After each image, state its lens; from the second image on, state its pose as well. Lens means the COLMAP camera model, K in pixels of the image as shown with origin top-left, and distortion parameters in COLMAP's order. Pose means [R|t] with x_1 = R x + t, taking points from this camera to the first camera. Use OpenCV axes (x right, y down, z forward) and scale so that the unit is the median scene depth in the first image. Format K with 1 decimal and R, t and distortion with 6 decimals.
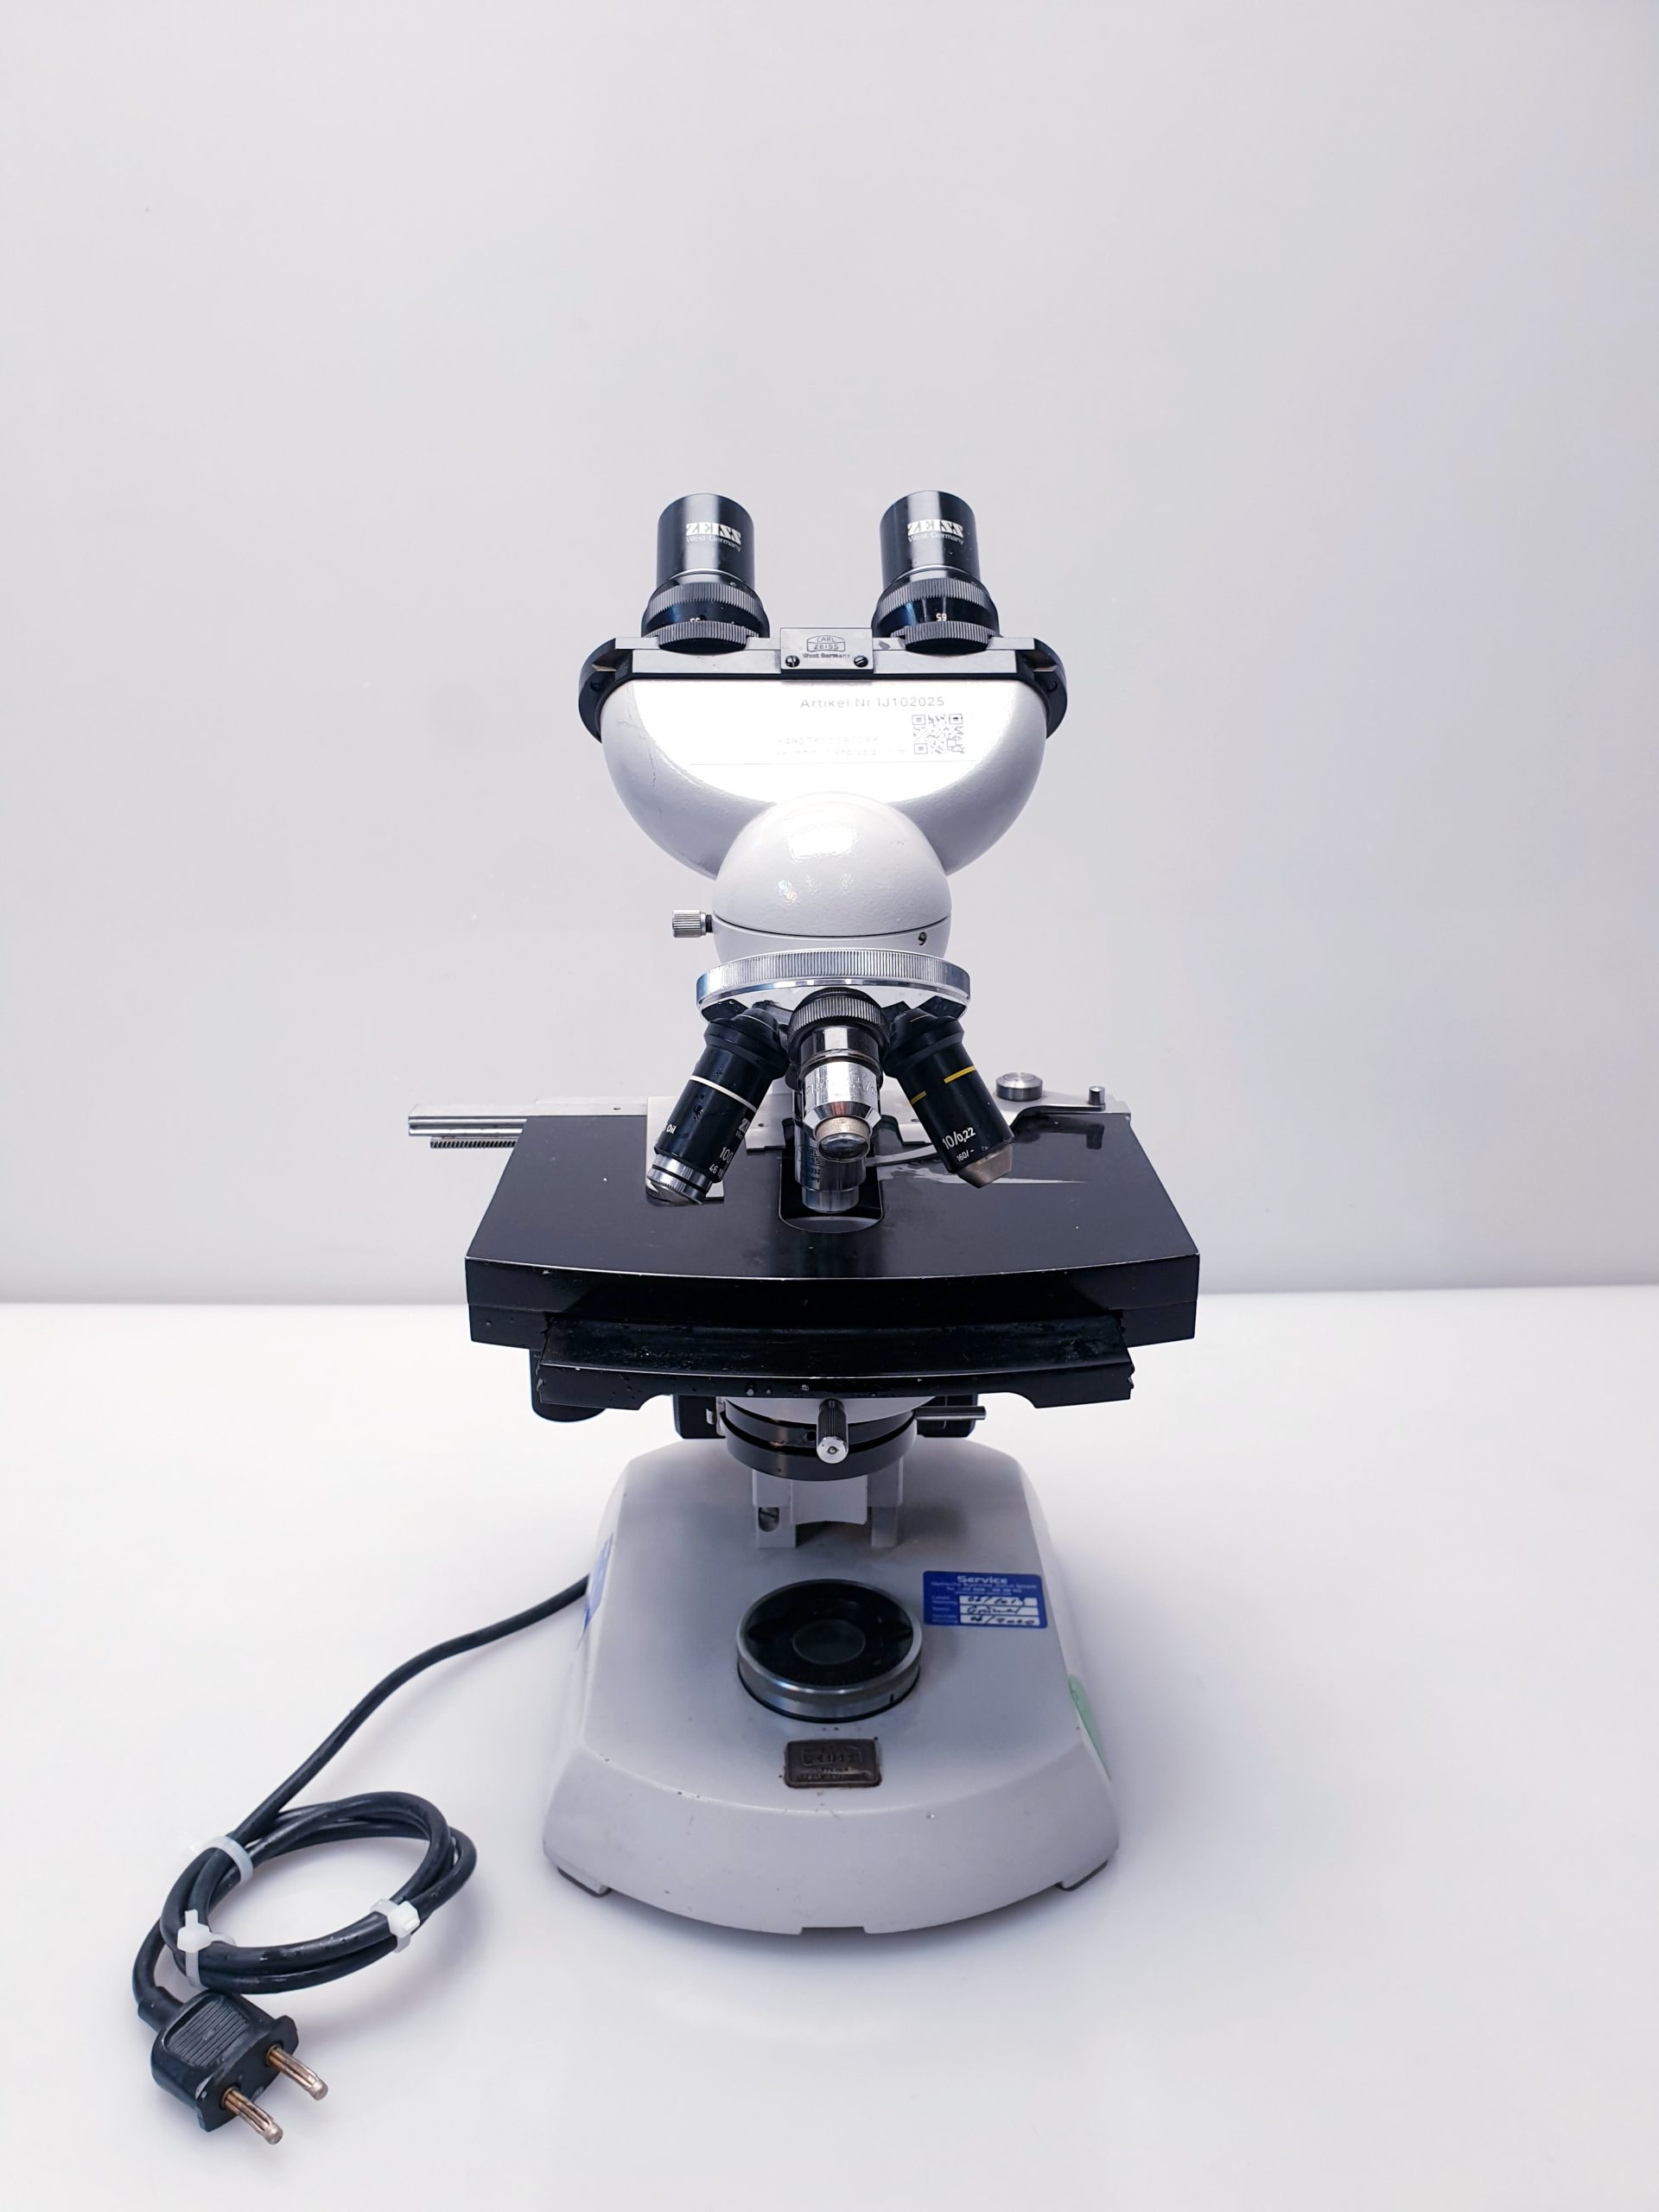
lens RADIAL K [[1806.5, 0, 826.7], [0, 1806.5, 1120.6], [0, 0, 1]] dist [-0.035024, -0.037648]
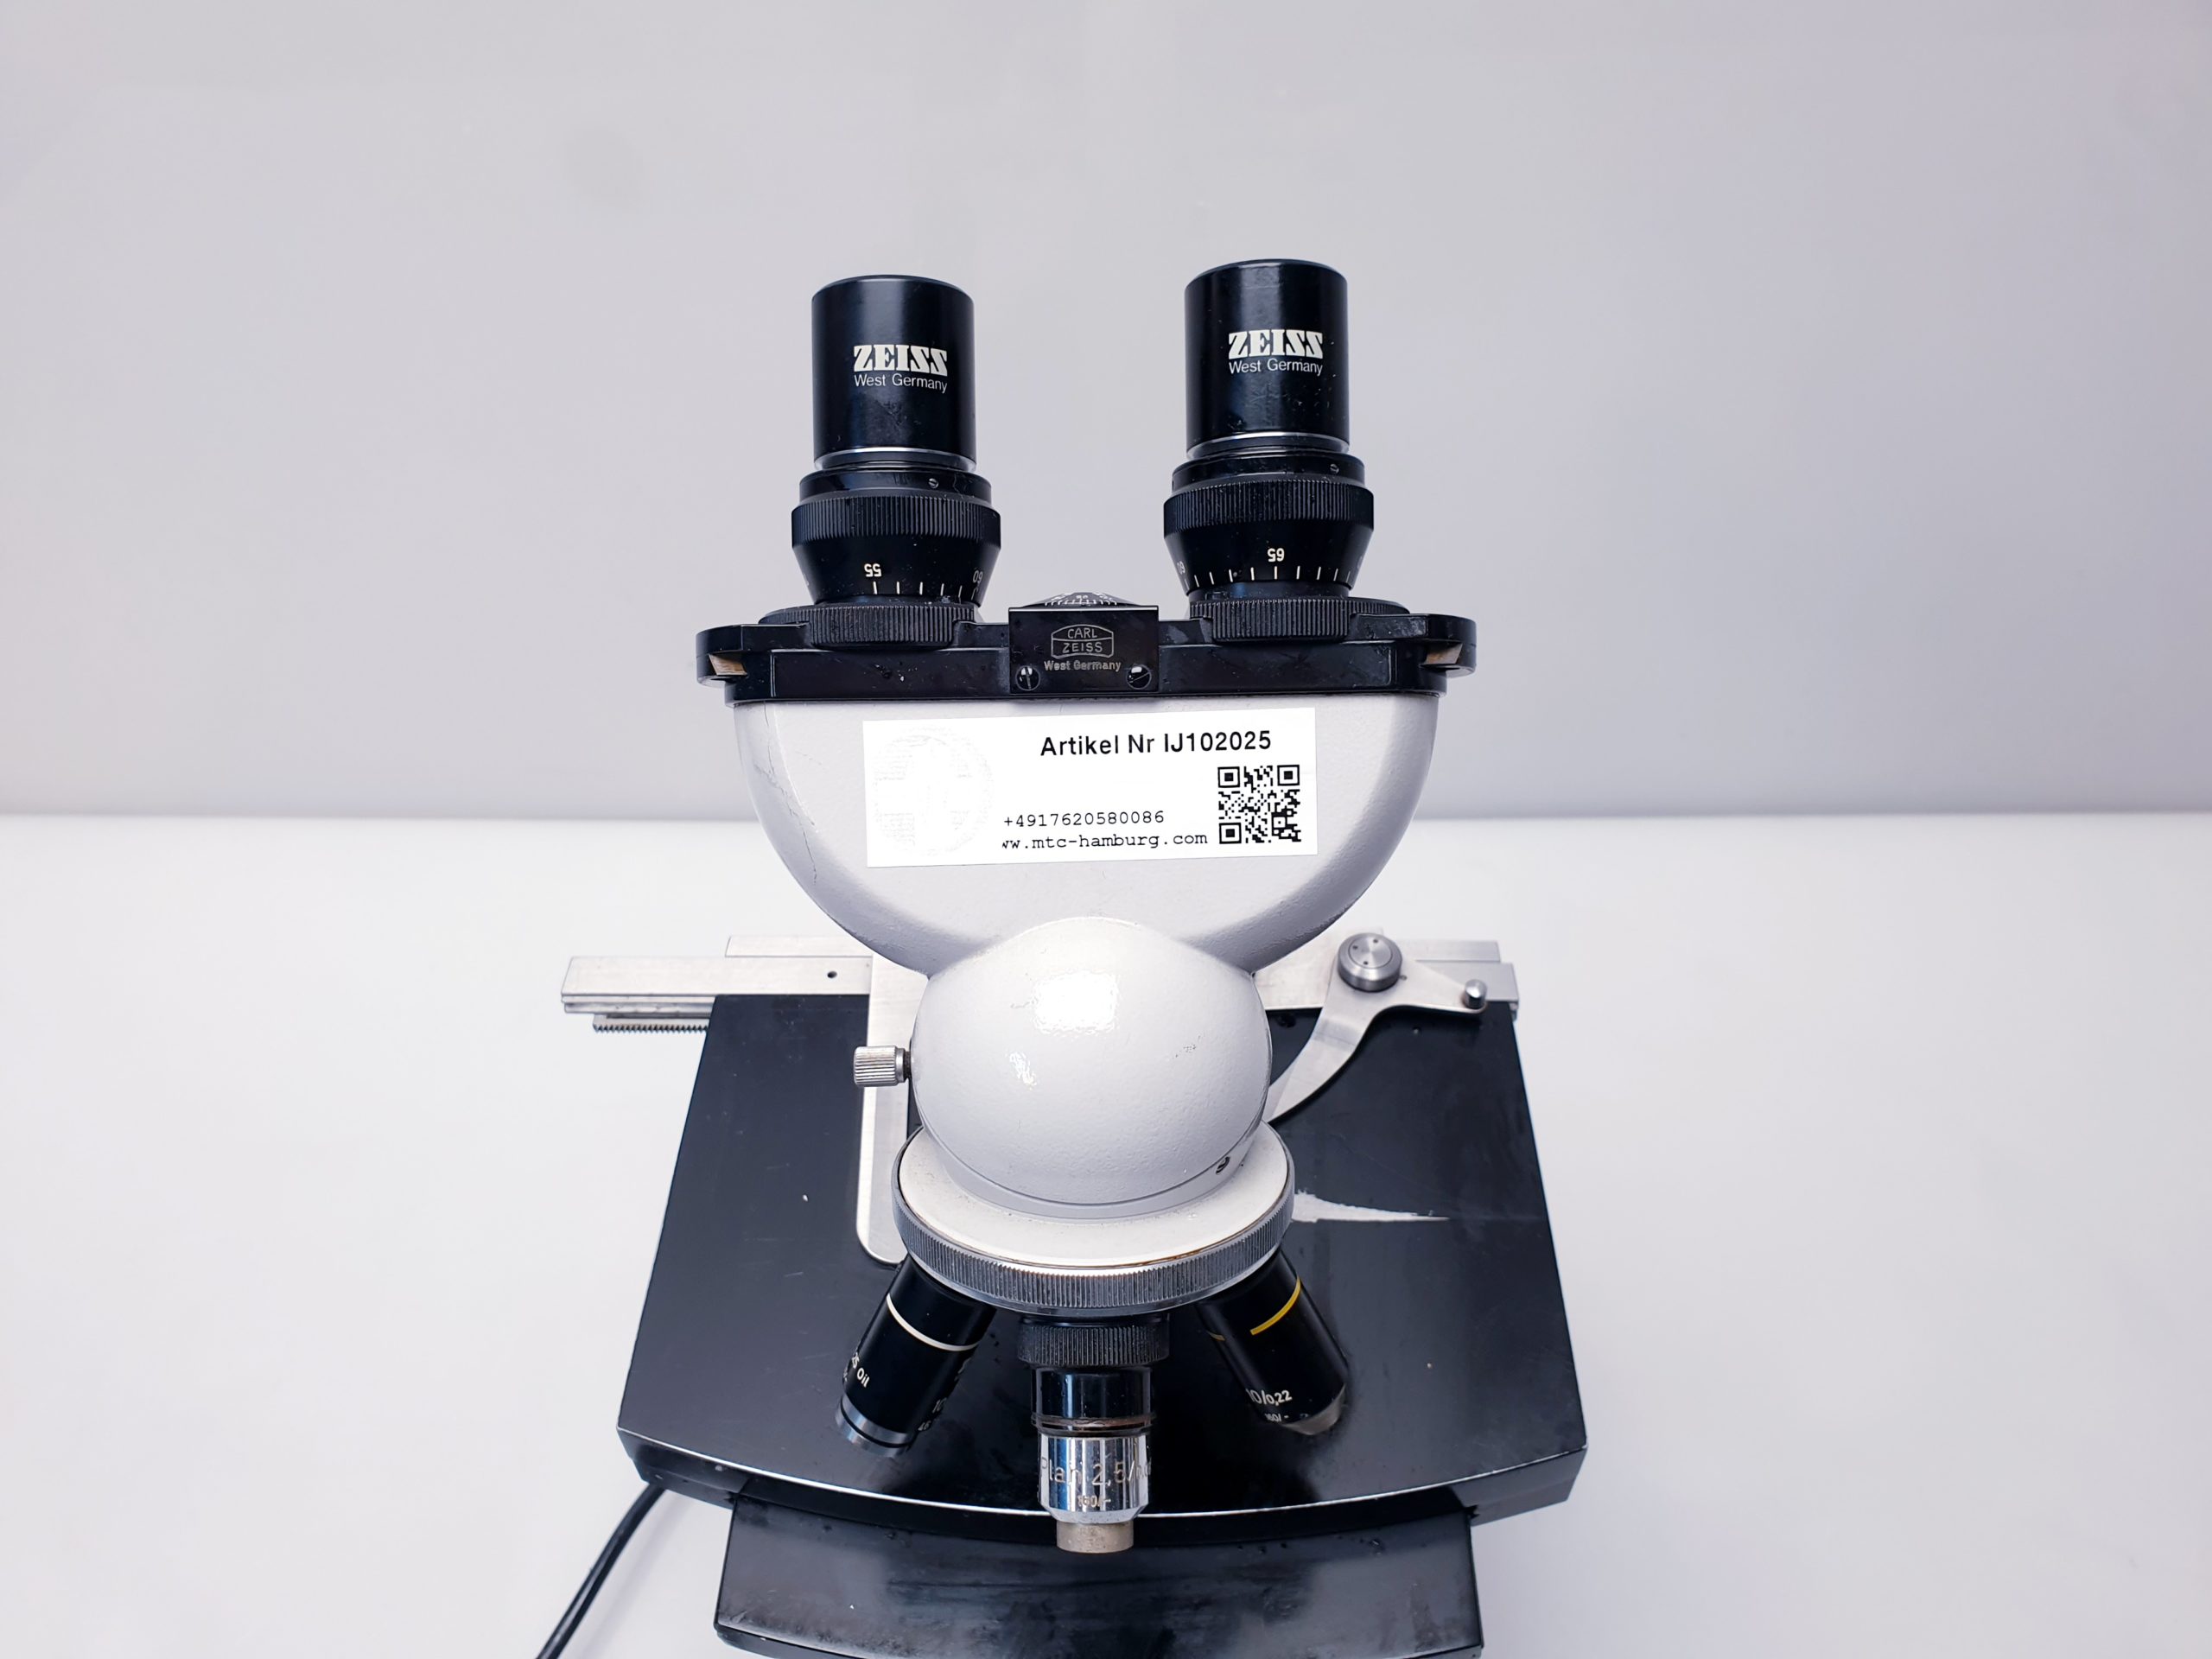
lens RADIAL K [[1806.5, 0, 1119.3], [0, 1806.5, 770.0], [0, 0, 1]] dist [-0.035024, -0.037648]
pose [[0.999398, 0.012131, -0.032509, 0.031625], [0.001846, 0.916985, 0.398916, -0.451503], [0.034650, -0.398736, 0.916411, 0.401239]]
